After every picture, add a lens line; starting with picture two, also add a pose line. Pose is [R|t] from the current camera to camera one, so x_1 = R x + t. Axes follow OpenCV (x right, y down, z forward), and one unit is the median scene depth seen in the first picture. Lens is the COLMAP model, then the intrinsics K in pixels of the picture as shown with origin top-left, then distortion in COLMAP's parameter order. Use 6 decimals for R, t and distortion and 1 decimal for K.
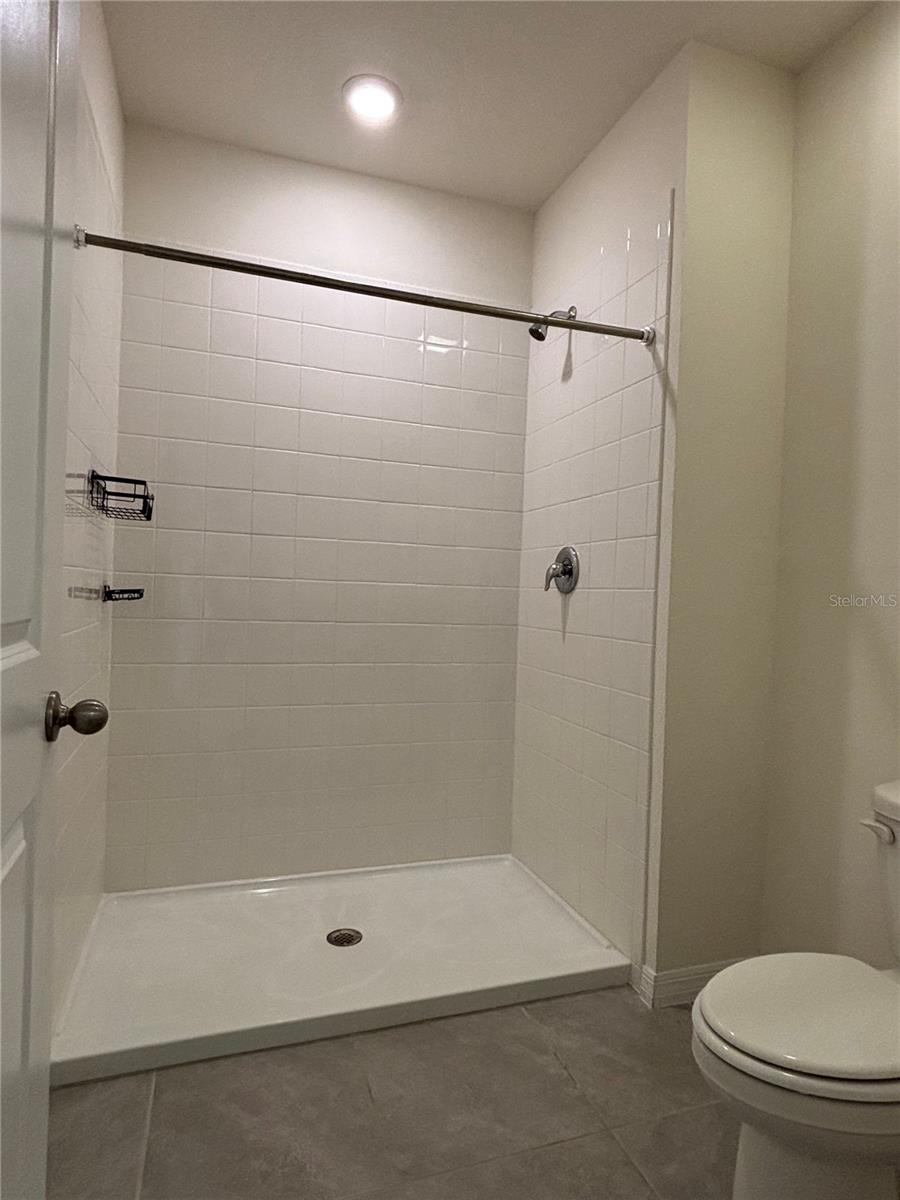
lens RADIAL K [[668.4, 0, 448.5], [0, 668.4, 599.2], [0, 0, 1]] dist [-0.017820, -0.001664]
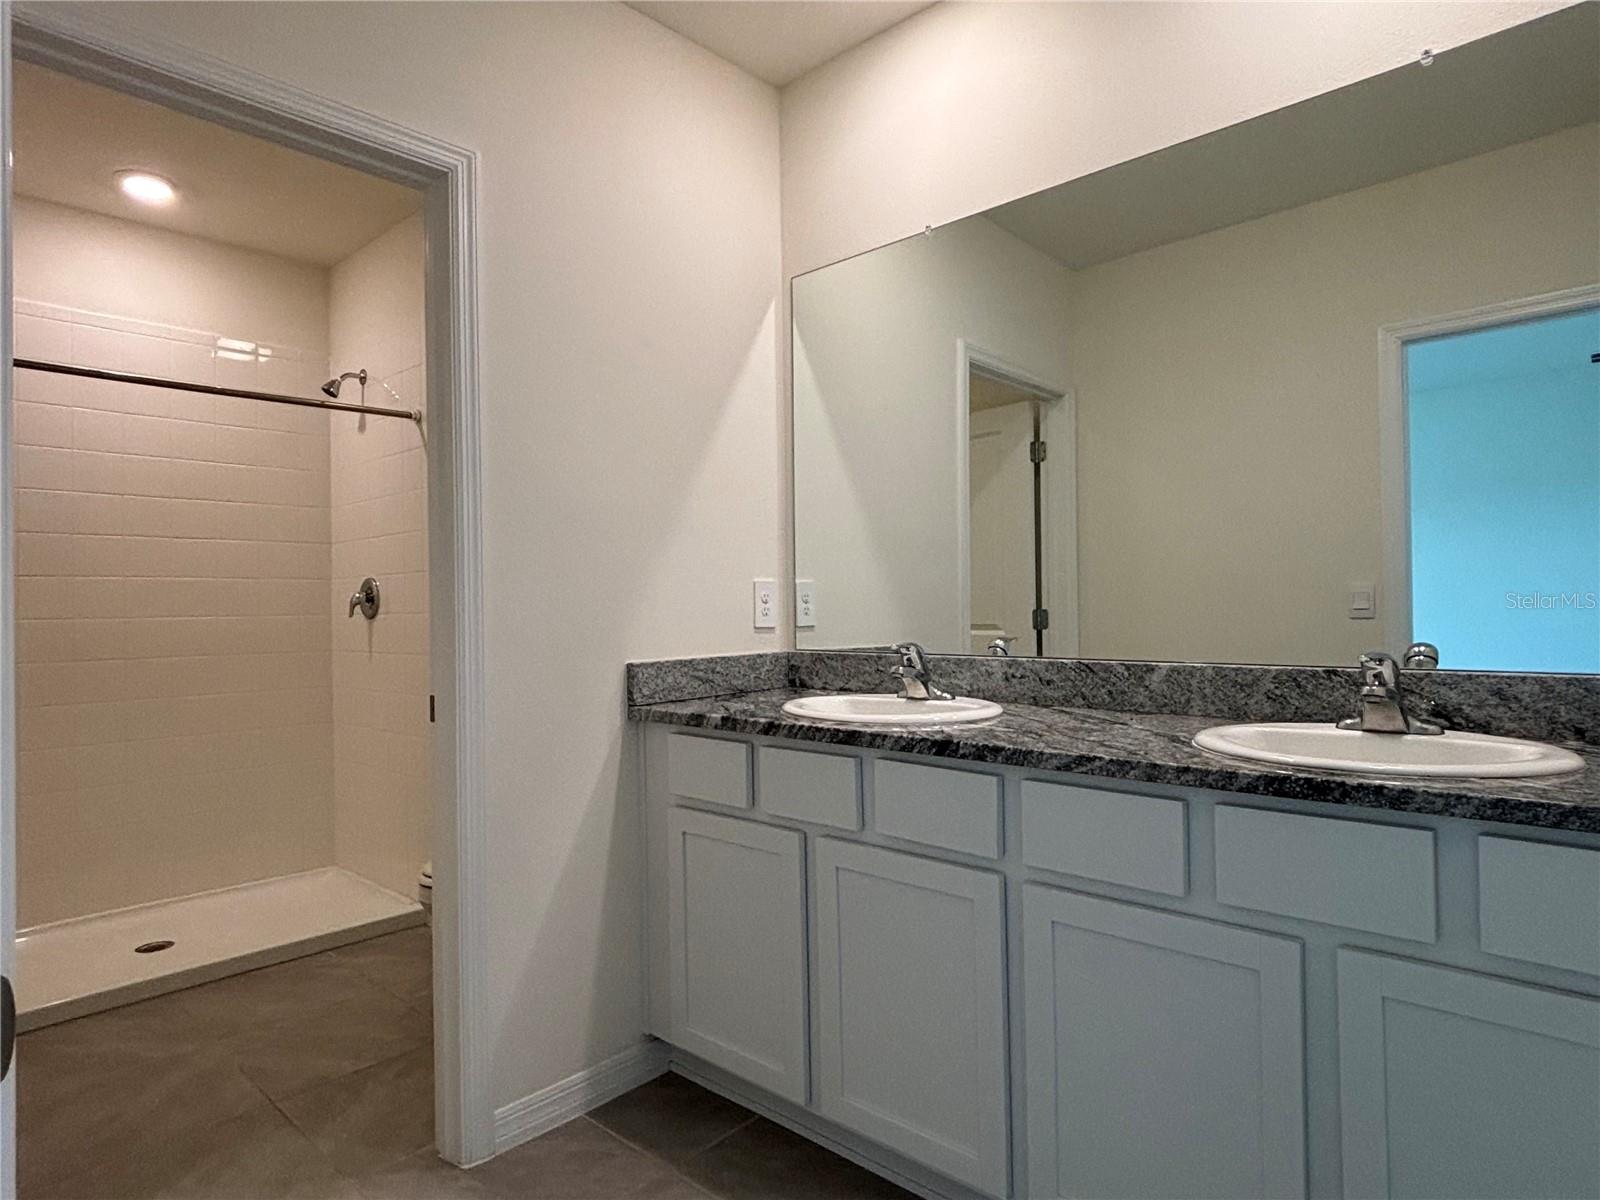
lens RADIAL K [[891.2, 0, 789.4], [0, 891.2, 600.3], [0, 0, 1]] dist [-0.017820, -0.001664]
pose [[0.872001, -0.043900, 0.487532, 0.062605], [0.050670, 0.998715, -0.000699, -0.002230], [-0.486875, 0.025313, 0.873105, -0.677217]]
